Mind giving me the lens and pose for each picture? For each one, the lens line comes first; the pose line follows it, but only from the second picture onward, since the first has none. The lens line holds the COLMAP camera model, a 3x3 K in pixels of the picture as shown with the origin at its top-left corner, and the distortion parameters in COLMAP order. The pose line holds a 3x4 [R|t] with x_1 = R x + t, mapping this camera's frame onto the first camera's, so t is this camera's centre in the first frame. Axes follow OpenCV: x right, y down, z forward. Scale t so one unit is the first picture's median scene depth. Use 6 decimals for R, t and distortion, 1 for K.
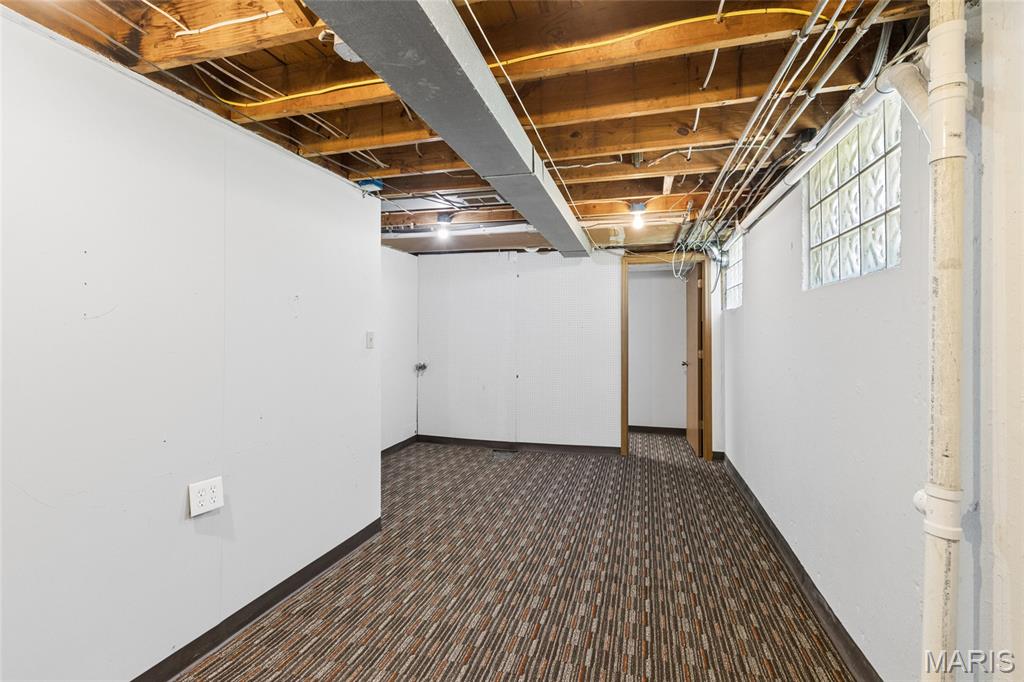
lens RADIAL K [[464.3, 0, 511.3], [0, 464.3, 341.5], [0, 0, 1]] dist [0.005693, 0.000071]
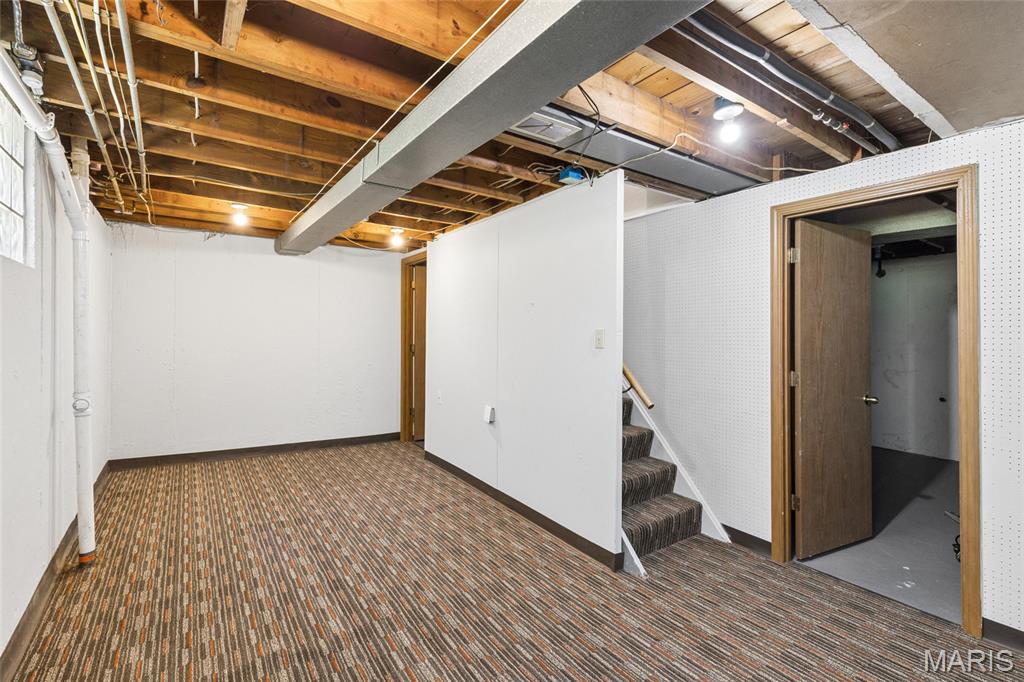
lens RADIAL K [[464.3, 0, 512.6], [0, 464.3, 330.4], [0, 0, 1]] dist [0.005693, 0.000071]
pose [[-0.629103, -0.021997, -0.777011, 0.692311], [-0.028728, 0.999575, -0.005038, -0.015448], [0.776791, 0.019152, -0.629467, 1.956705]]
